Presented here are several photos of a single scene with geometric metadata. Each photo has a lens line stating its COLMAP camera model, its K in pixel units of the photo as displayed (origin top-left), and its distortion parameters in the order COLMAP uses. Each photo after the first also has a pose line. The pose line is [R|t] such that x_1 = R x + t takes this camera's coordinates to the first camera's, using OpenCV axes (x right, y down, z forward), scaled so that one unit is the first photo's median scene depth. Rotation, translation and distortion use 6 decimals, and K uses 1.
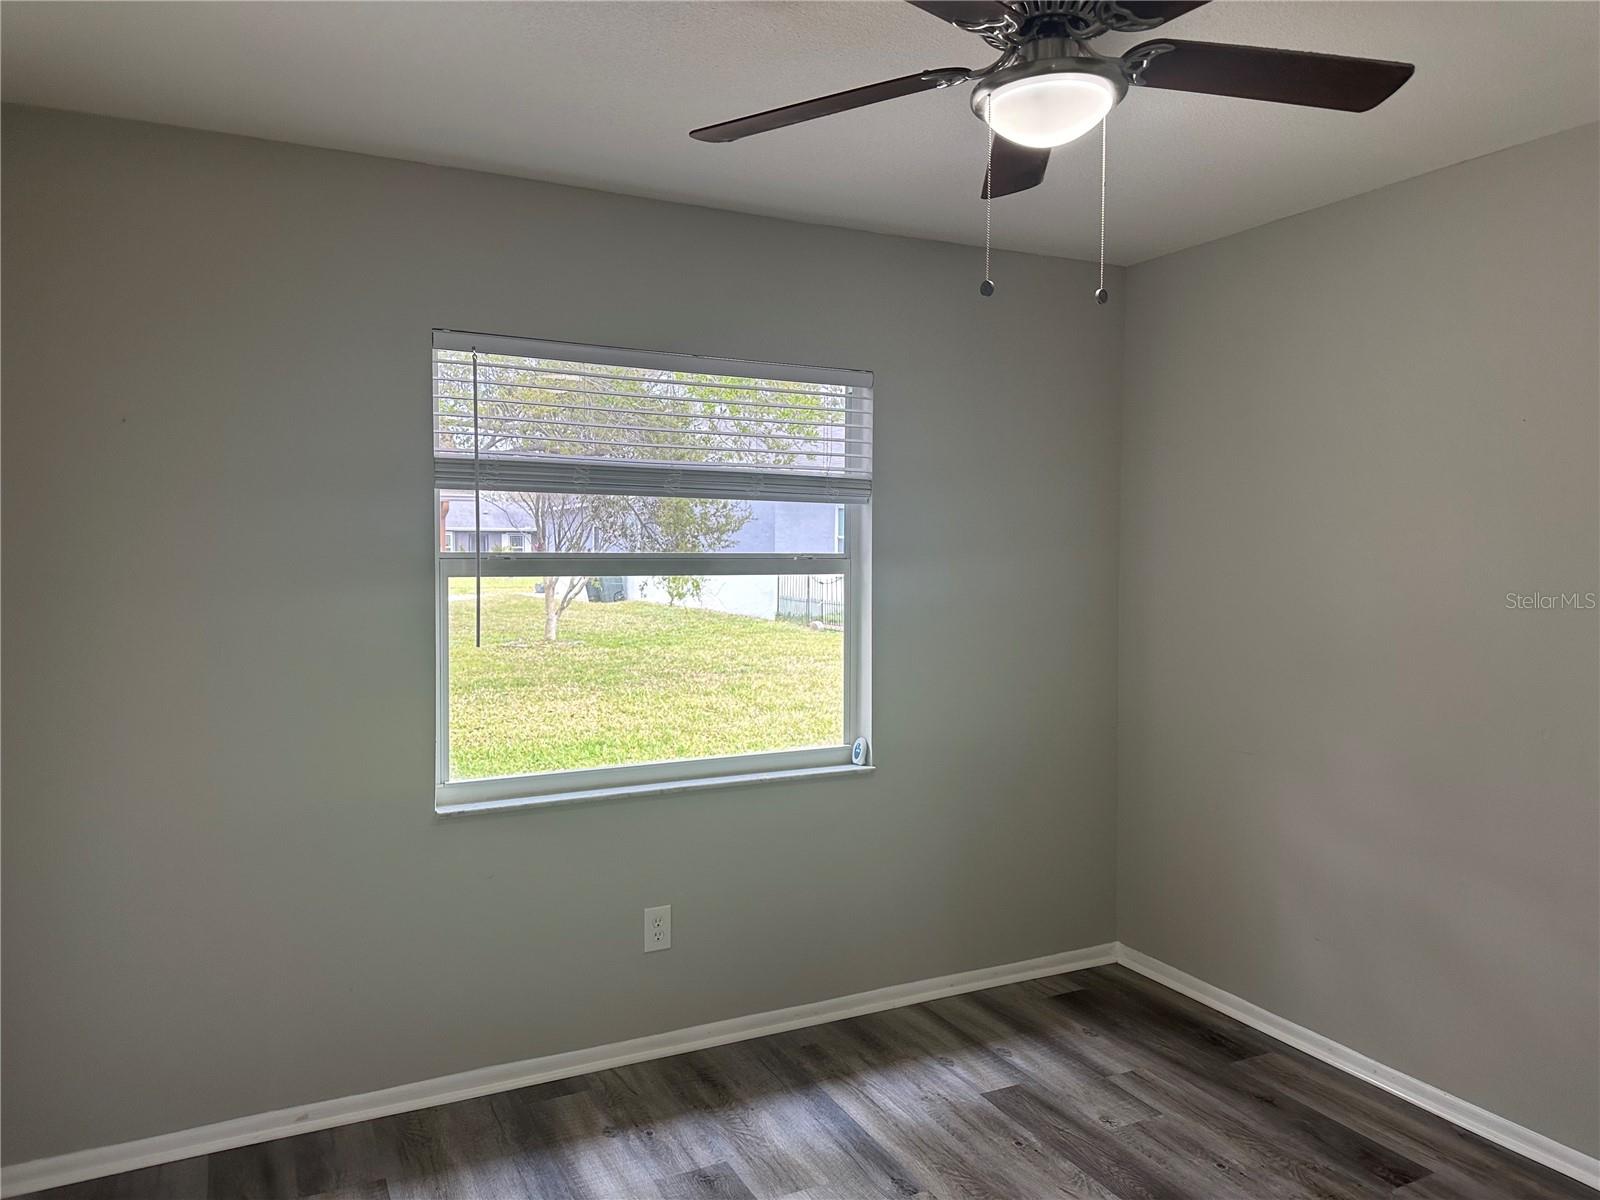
lens RADIAL K [[1128.1, 0, 800.6], [0, 1128.1, 608.2], [0, 0, 1]] dist [0.022229, -0.027502]
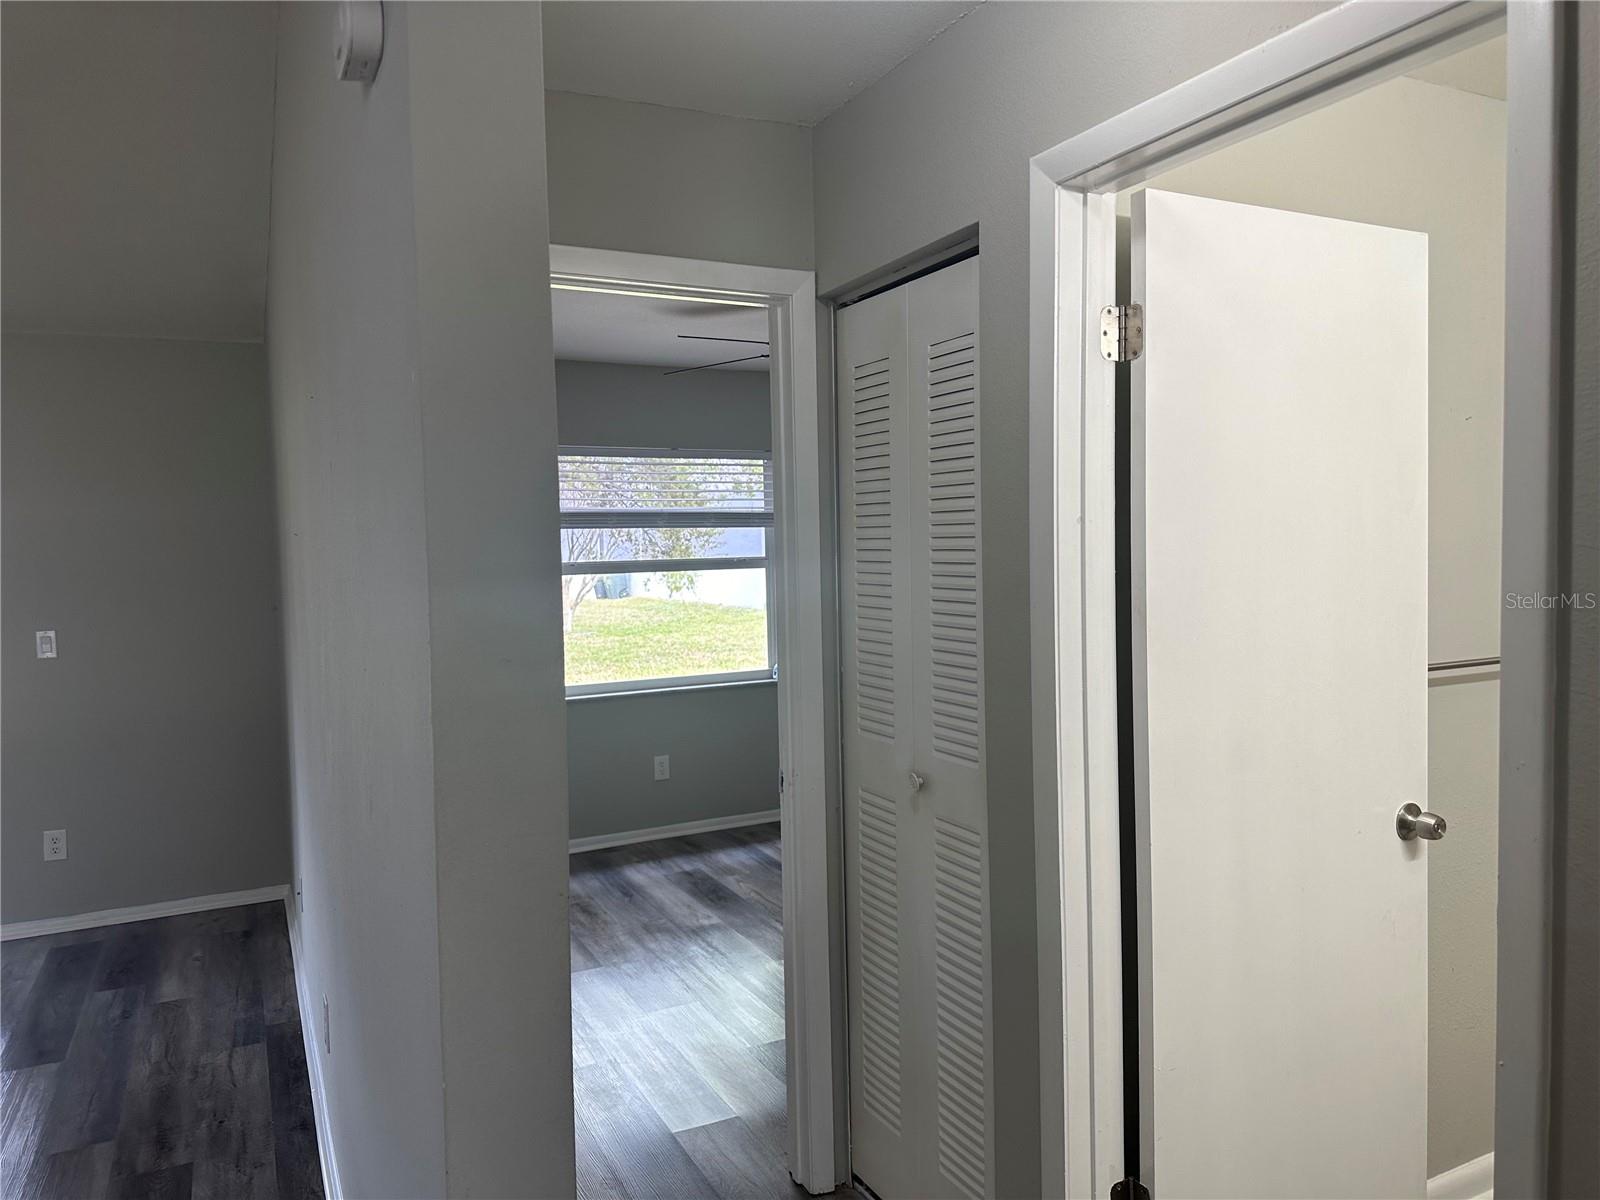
lens RADIAL K [[1128.1, 0, 801.9], [0, 1128.1, 594.4], [0, 0, 1]] dist [0.022229, -0.027502]
pose [[0.999633, -0.027062, -0.000854, 0.027980], [0.027056, 0.999609, -0.007091, 0.006988], [0.001046, 0.007065, 0.999974, -0.212337]]
